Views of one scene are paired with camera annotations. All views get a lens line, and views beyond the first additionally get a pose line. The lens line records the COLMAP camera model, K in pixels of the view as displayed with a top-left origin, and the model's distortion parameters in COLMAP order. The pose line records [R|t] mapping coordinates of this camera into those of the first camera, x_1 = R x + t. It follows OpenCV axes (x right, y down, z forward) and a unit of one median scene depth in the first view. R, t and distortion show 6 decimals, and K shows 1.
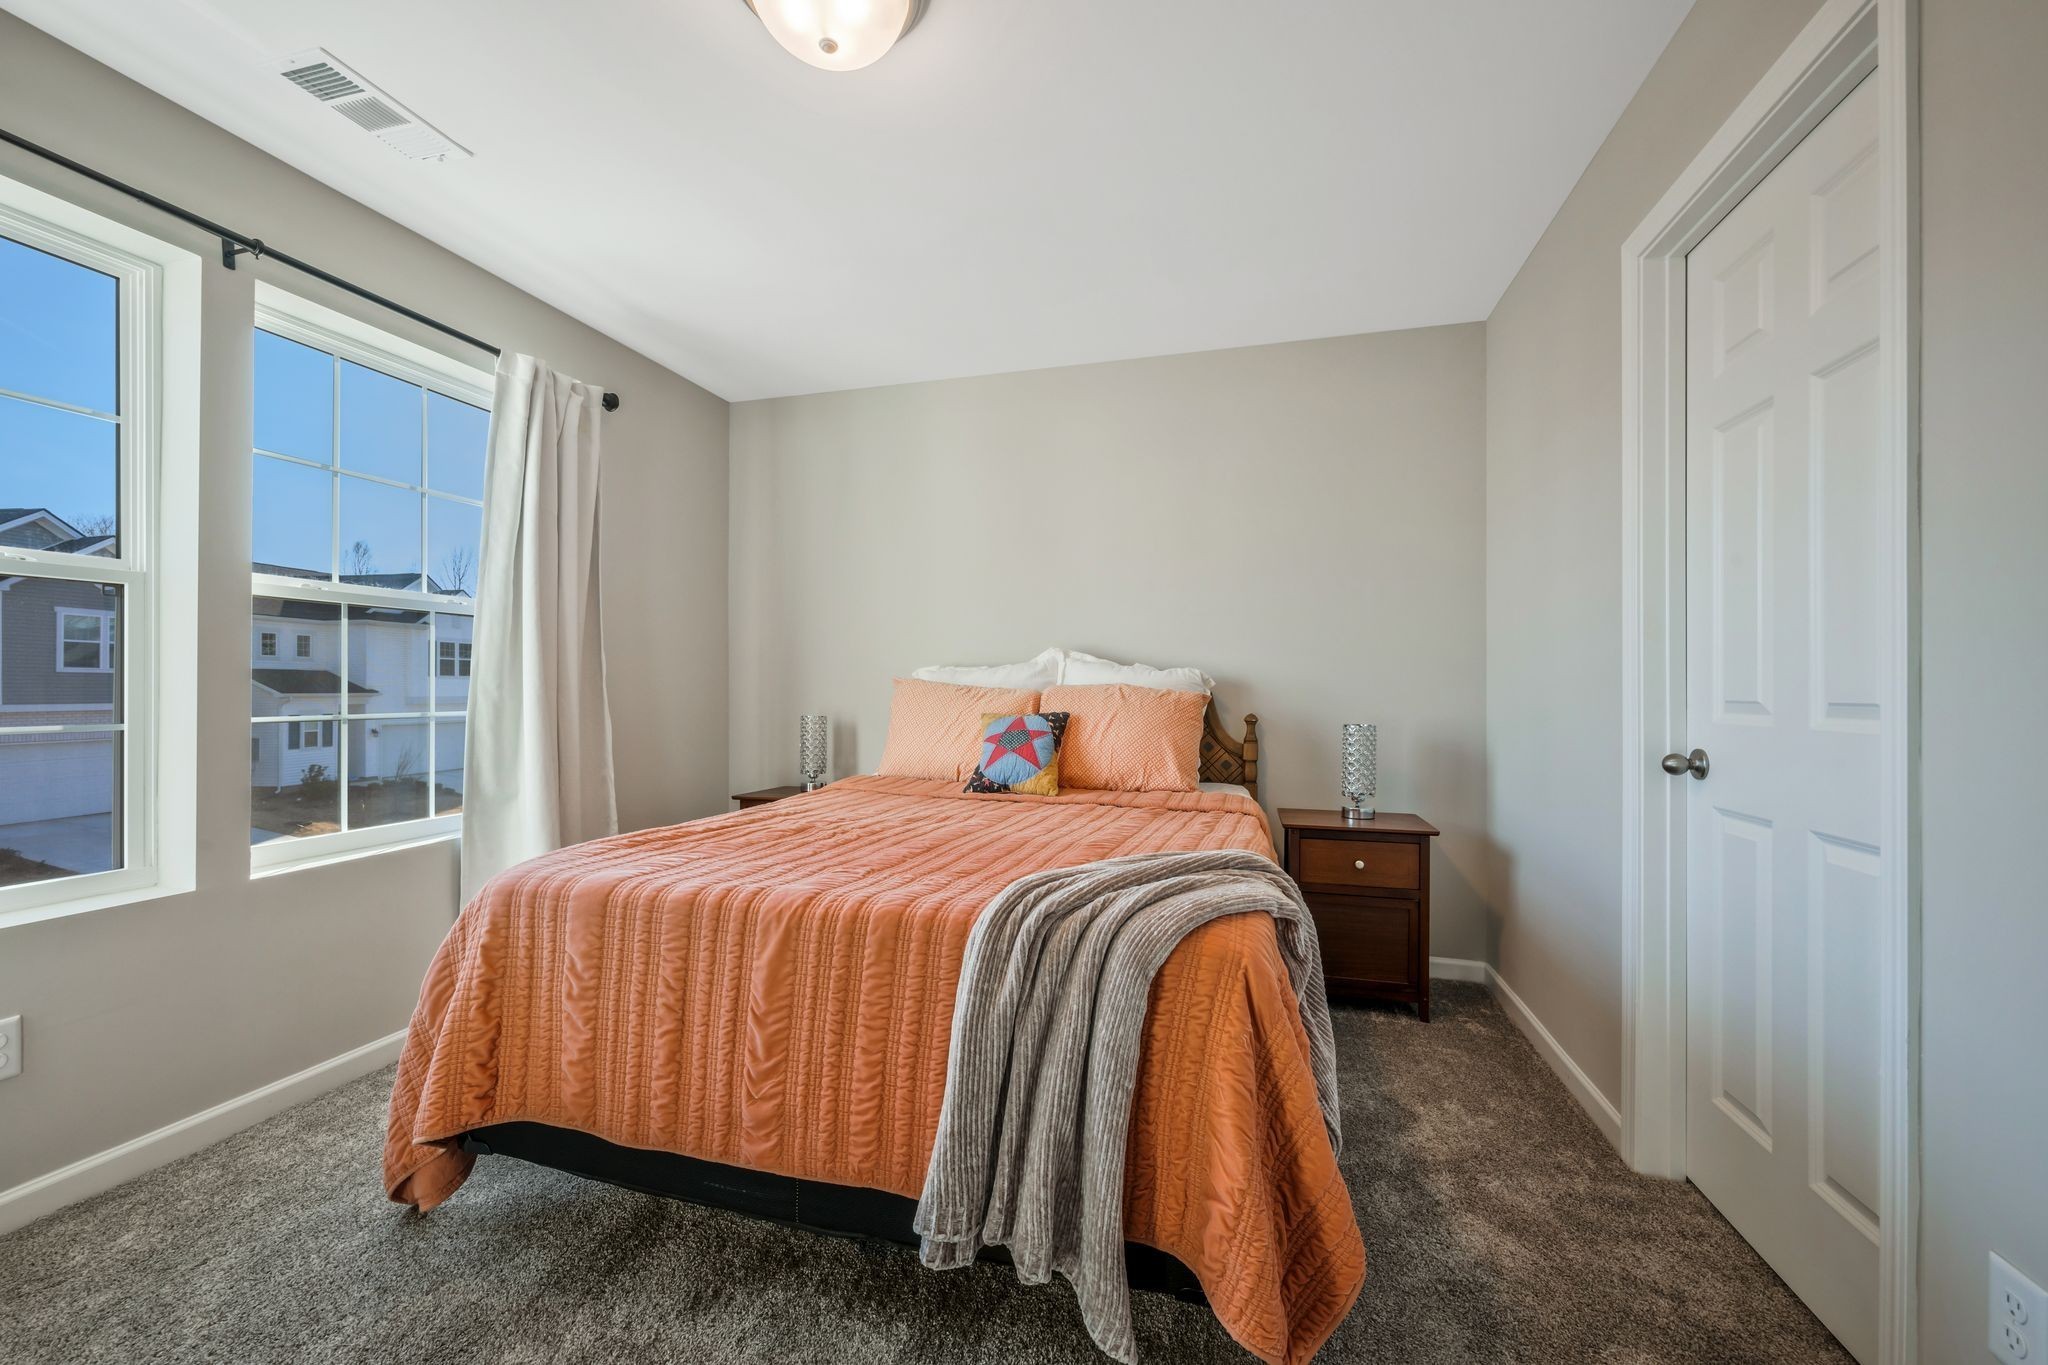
lens RADIAL K [[797.0, 0, 1039.2], [0, 797.0, 688.7], [0, 0, 1]] dist [0.000282, 0.000167]
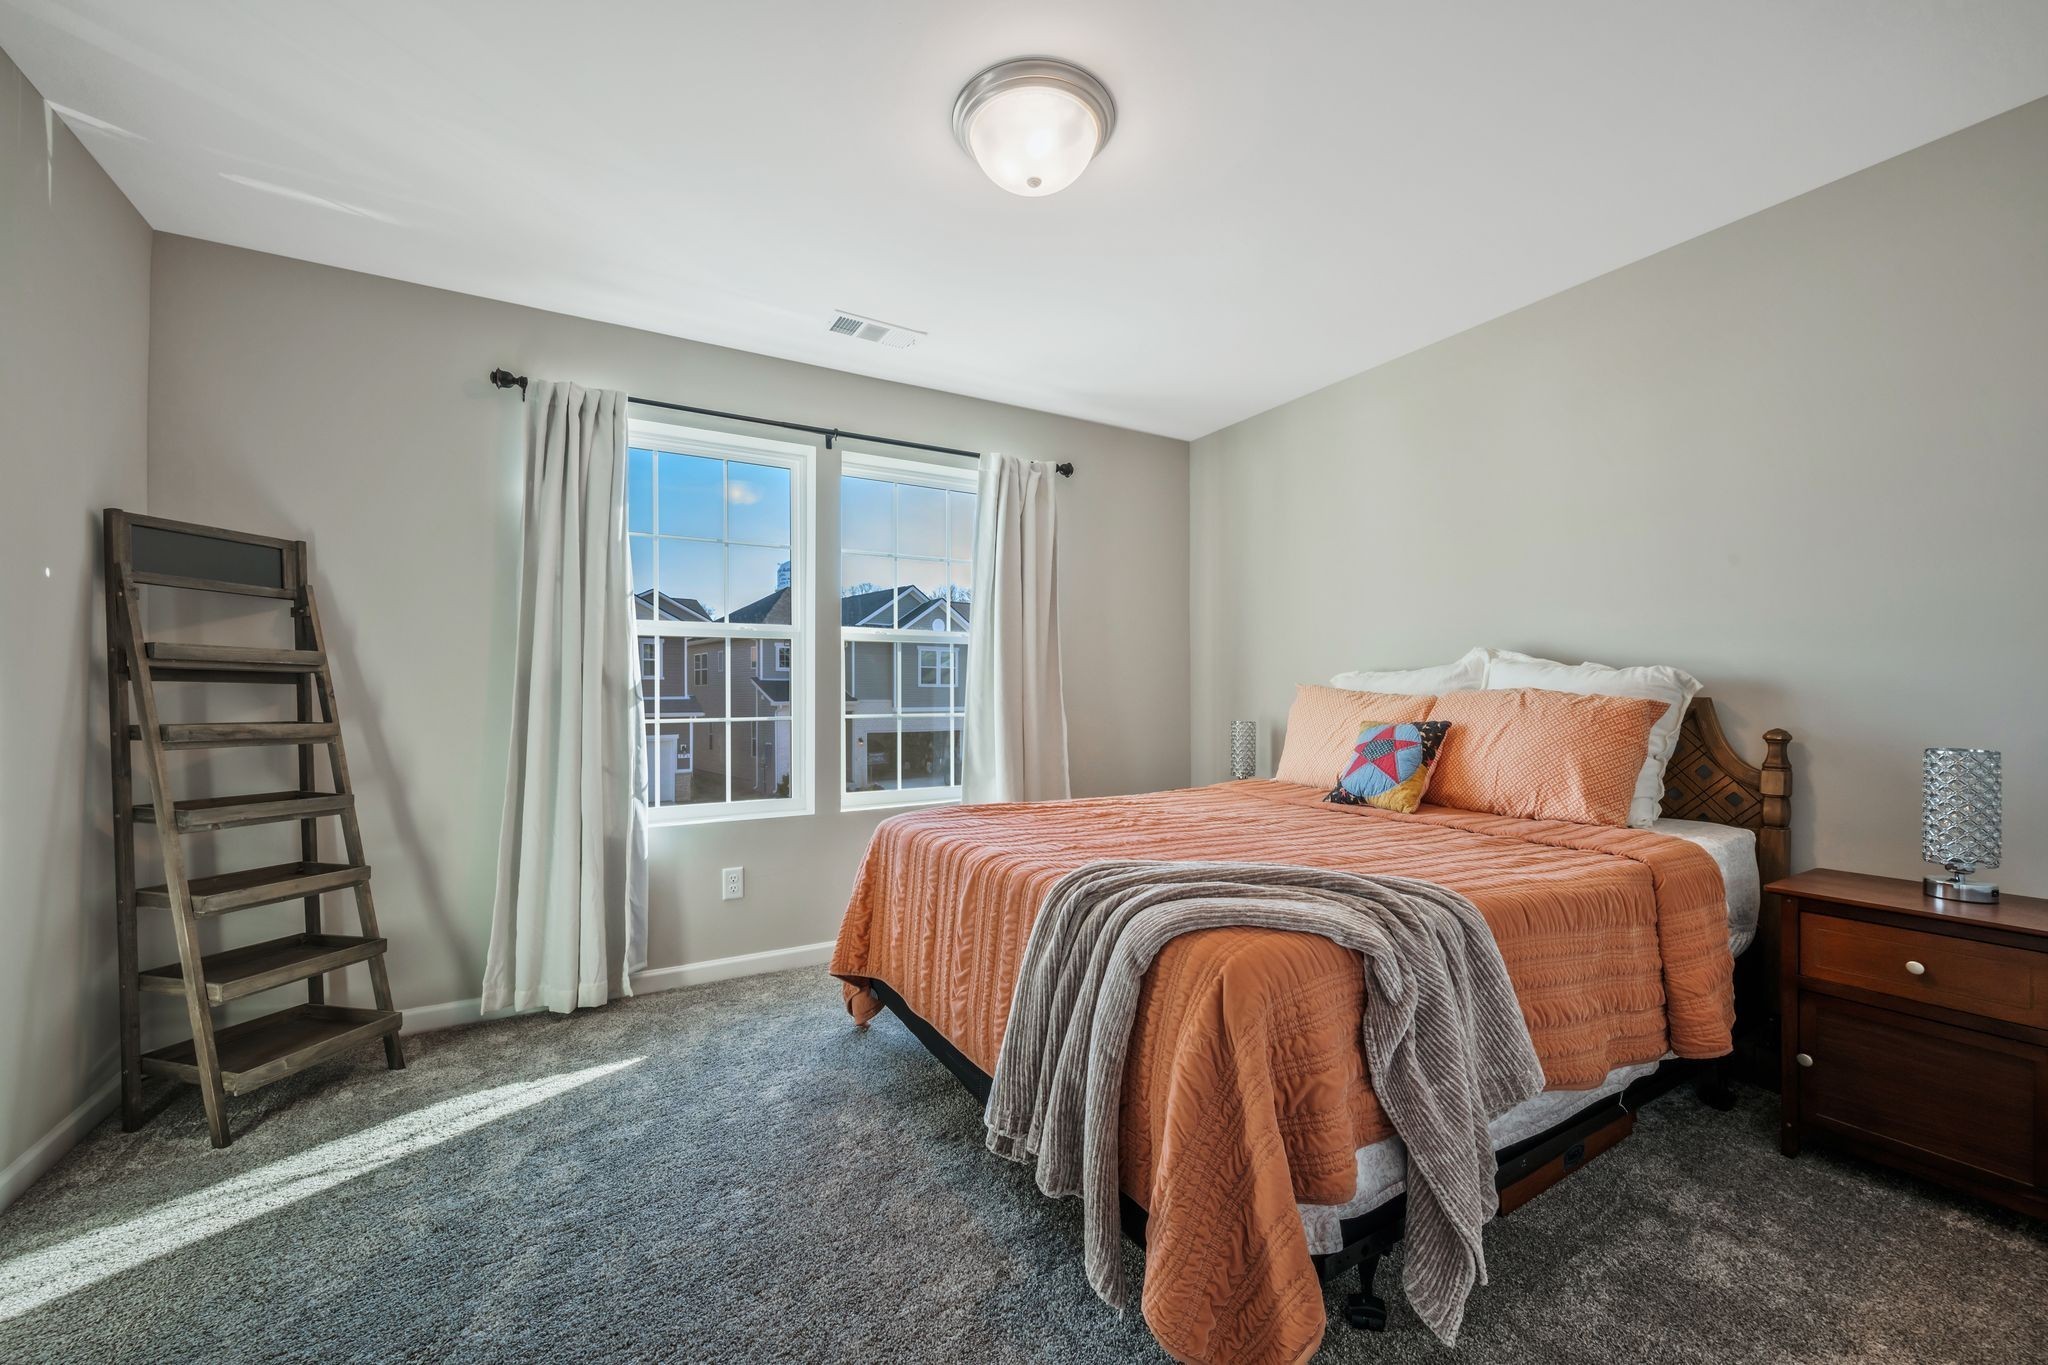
lens RADIAL K [[797.0, 0, 1026.7], [0, 797.0, 695.3], [0, 0, 1]] dist [0.000282, 0.000167]
pose [[0.722192, -0.005107, -0.691673, 0.318094], [0.004053, 0.999987, -0.003151, 0.001871], [0.691680, -0.000528, 0.722204, 0.048049]]
